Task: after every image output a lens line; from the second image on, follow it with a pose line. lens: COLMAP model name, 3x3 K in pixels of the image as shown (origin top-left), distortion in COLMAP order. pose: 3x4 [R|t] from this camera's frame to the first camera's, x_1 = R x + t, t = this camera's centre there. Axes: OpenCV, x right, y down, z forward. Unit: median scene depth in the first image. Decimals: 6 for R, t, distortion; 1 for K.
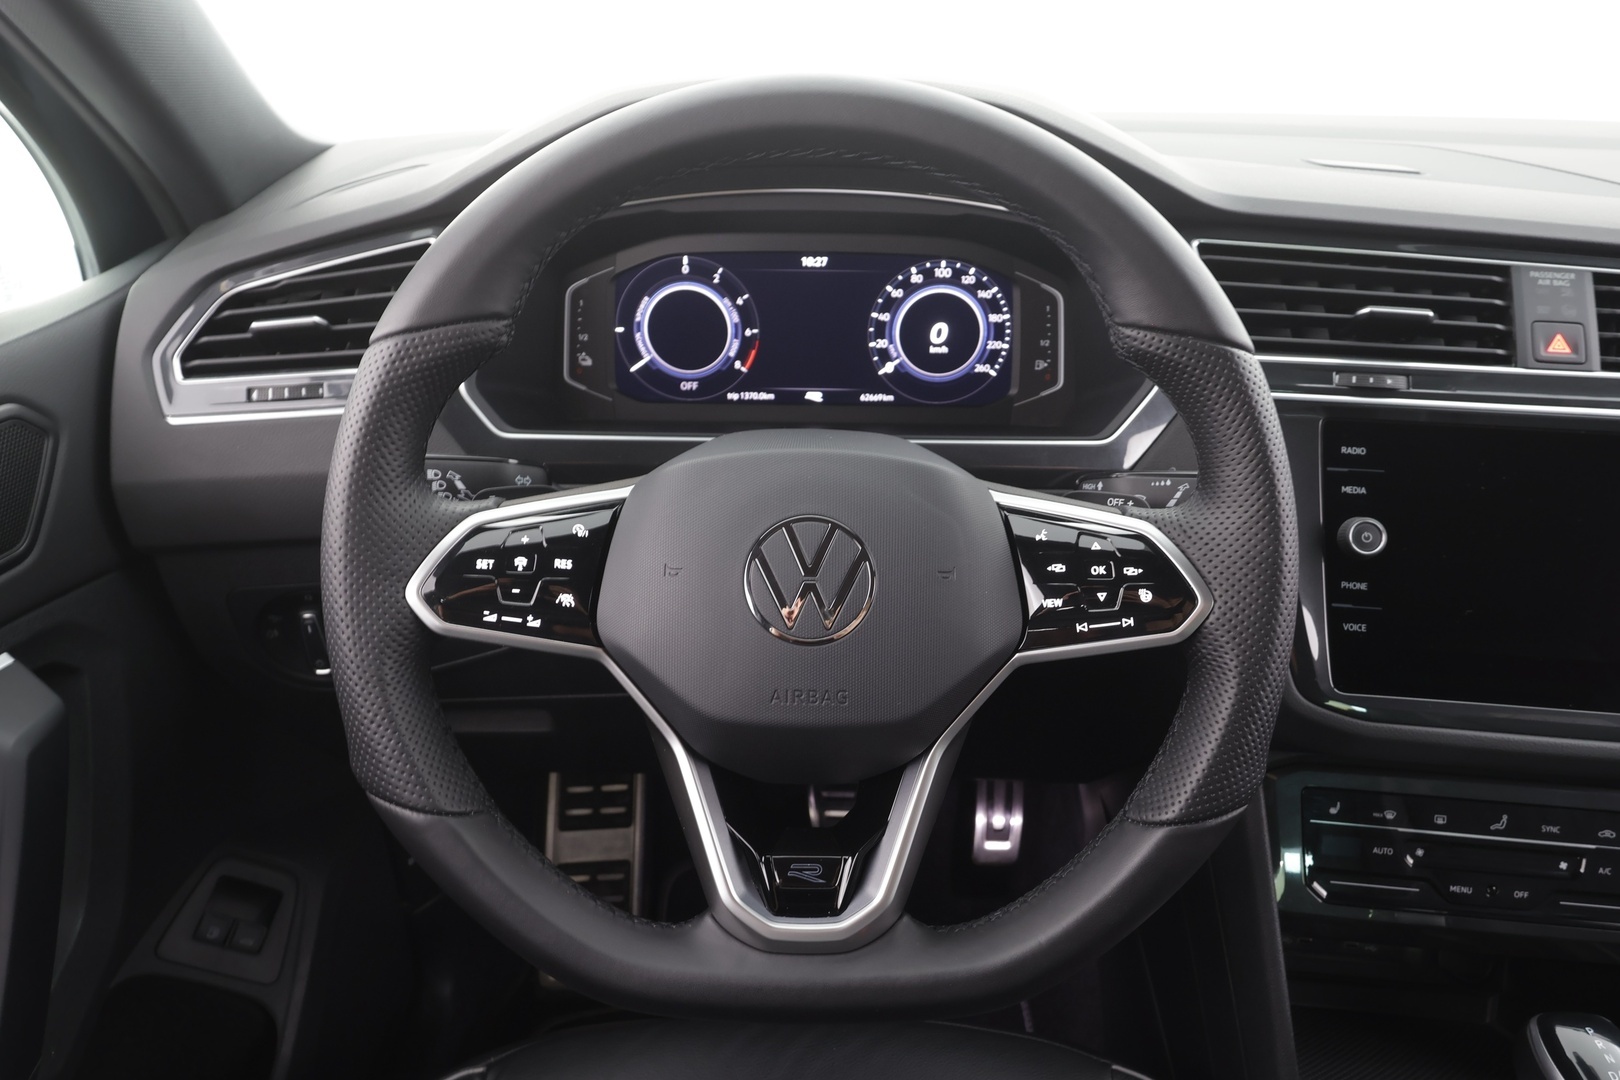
lens RADIAL K [[1069.8, 0, 805.5], [0, 1069.8, 542.9], [0, 0, 1]] dist [0.000115, -0.002765]
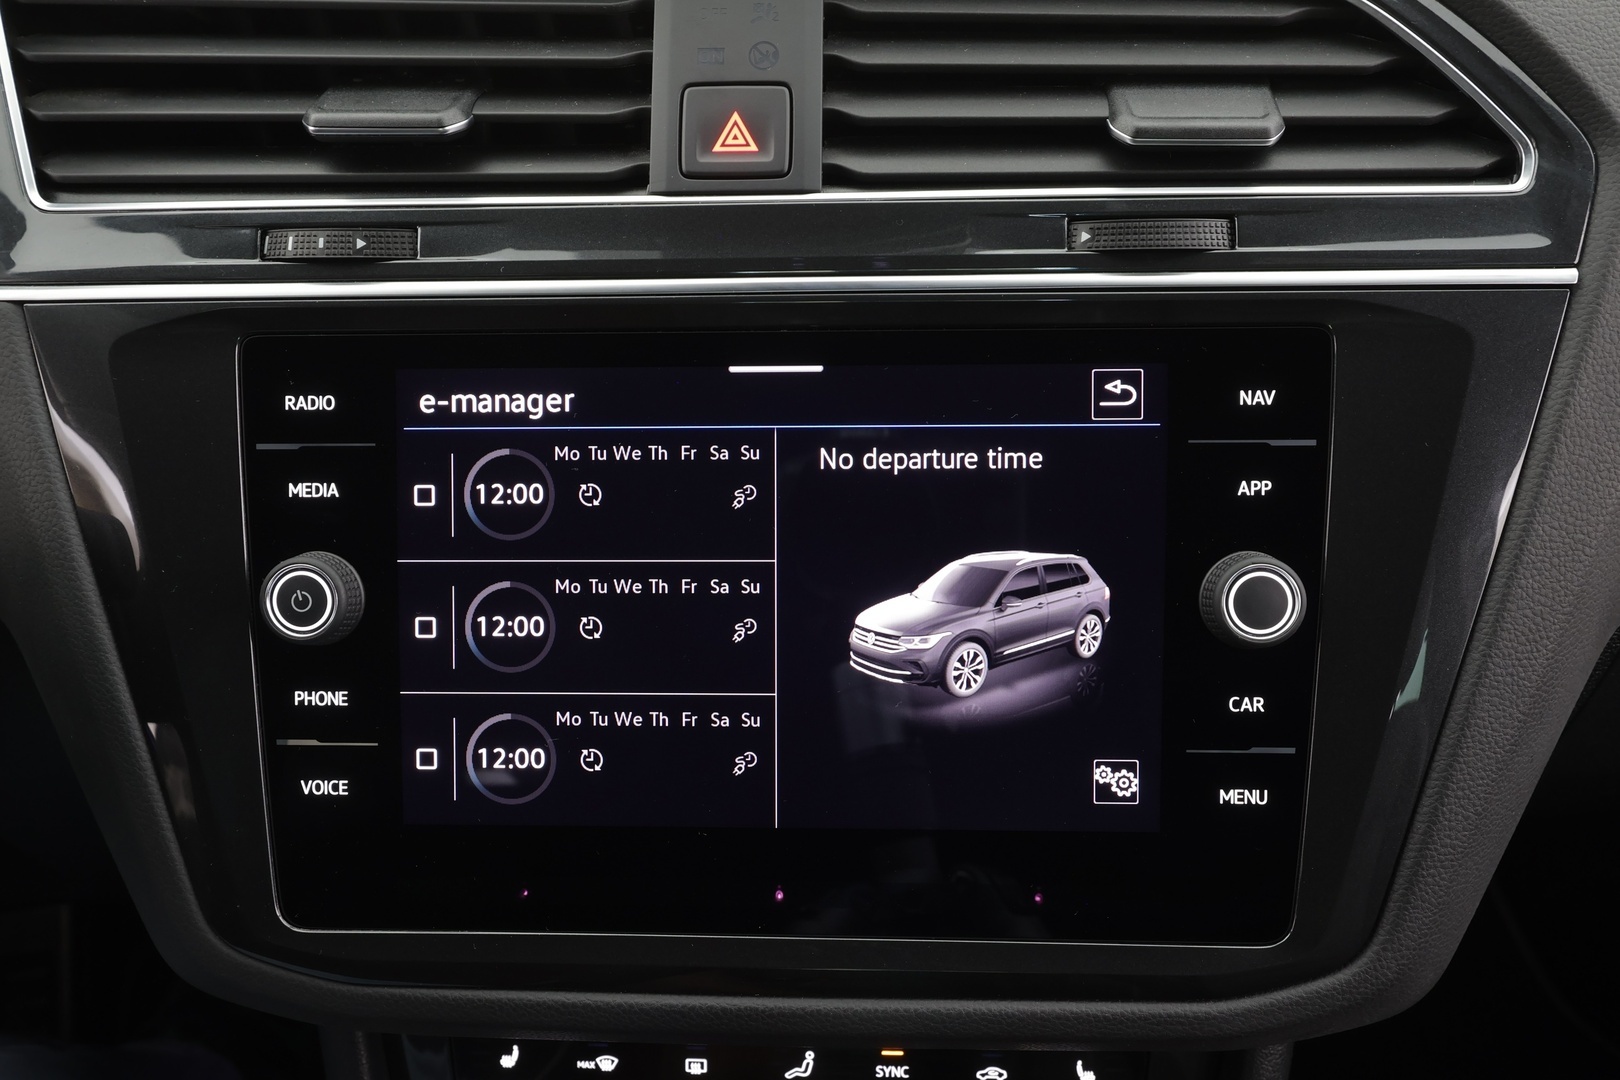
lens RADIAL K [[1069.8, 0, 805.5], [0, 1069.8, 542.9], [0, 0, 1]] dist [0.000115, -0.002765]
pose [[0.997040, -0.071521, 0.028221, 0.605737], [0.067986, 0.991508, 0.110856, -0.054353], [-0.035909, -0.108609, 0.993436, 0.456368]]
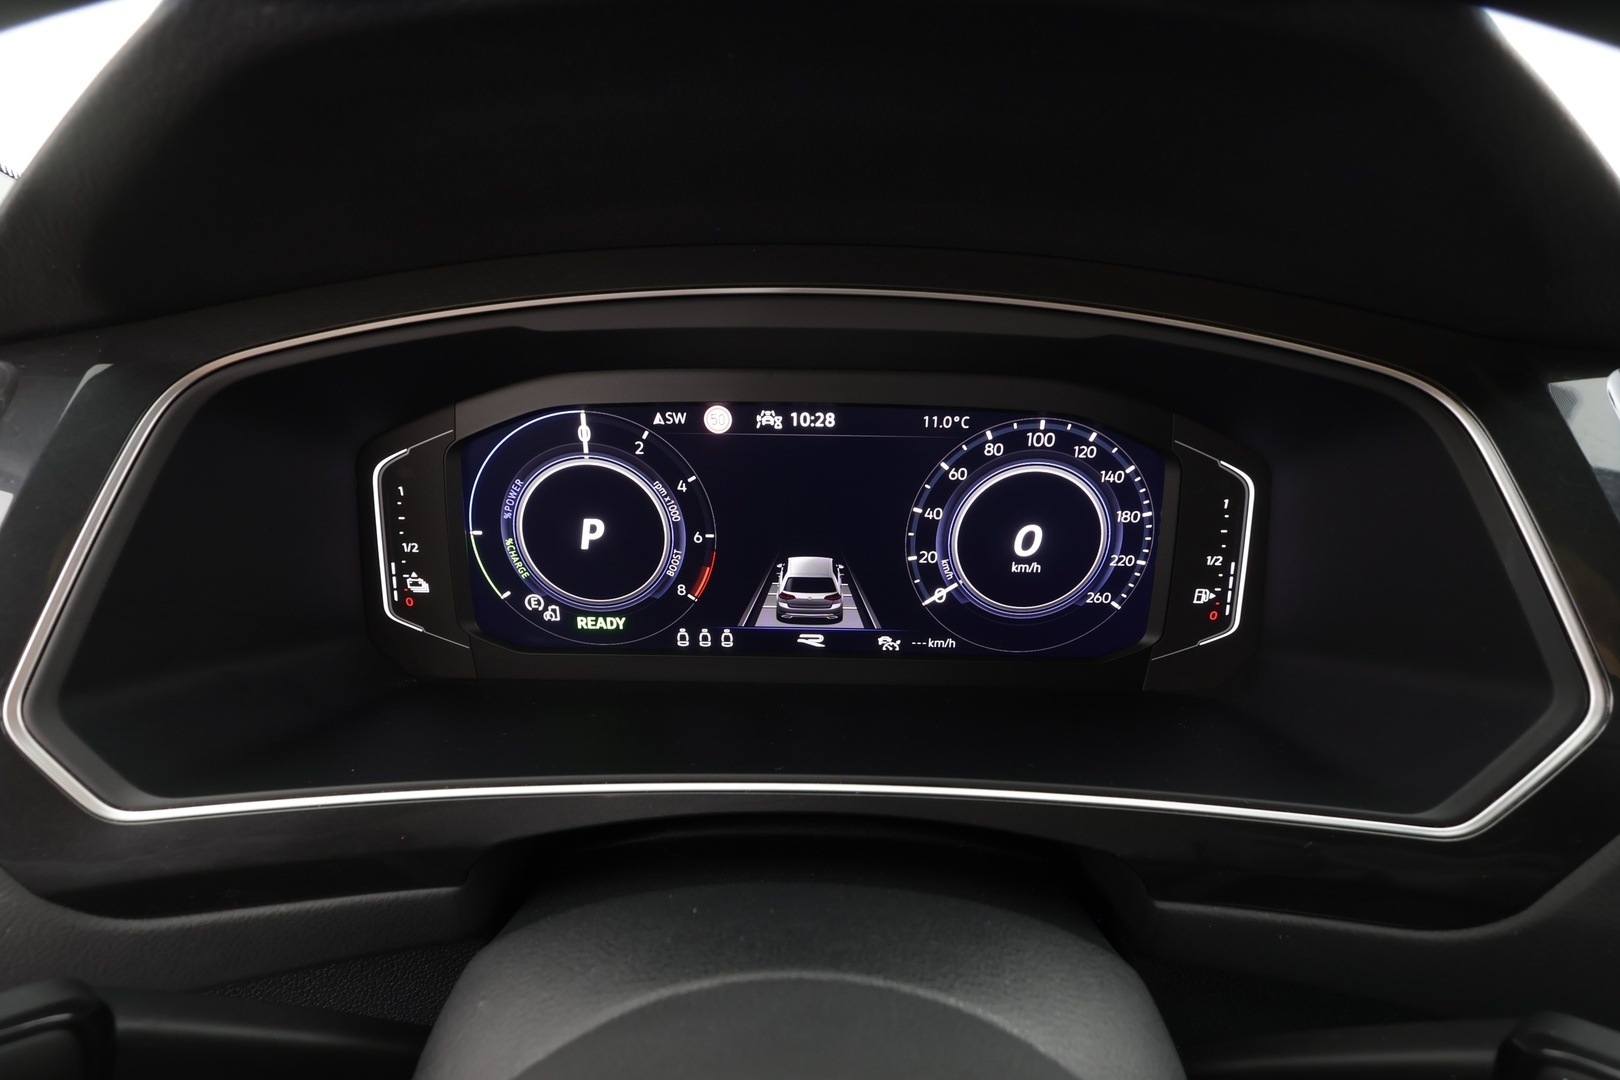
lens RADIAL K [[754.0, 0, 808.1], [0, 754.0, 546.4], [0, 0, 1]] dist [-0.001633, 0.000959]
pose [[0.999995, 0.002481, 0.001975, 0.005317], [-0.002415, 0.999466, -0.032590, -0.183474], [-0.002054, 0.032585, 0.999467, 0.606334]]
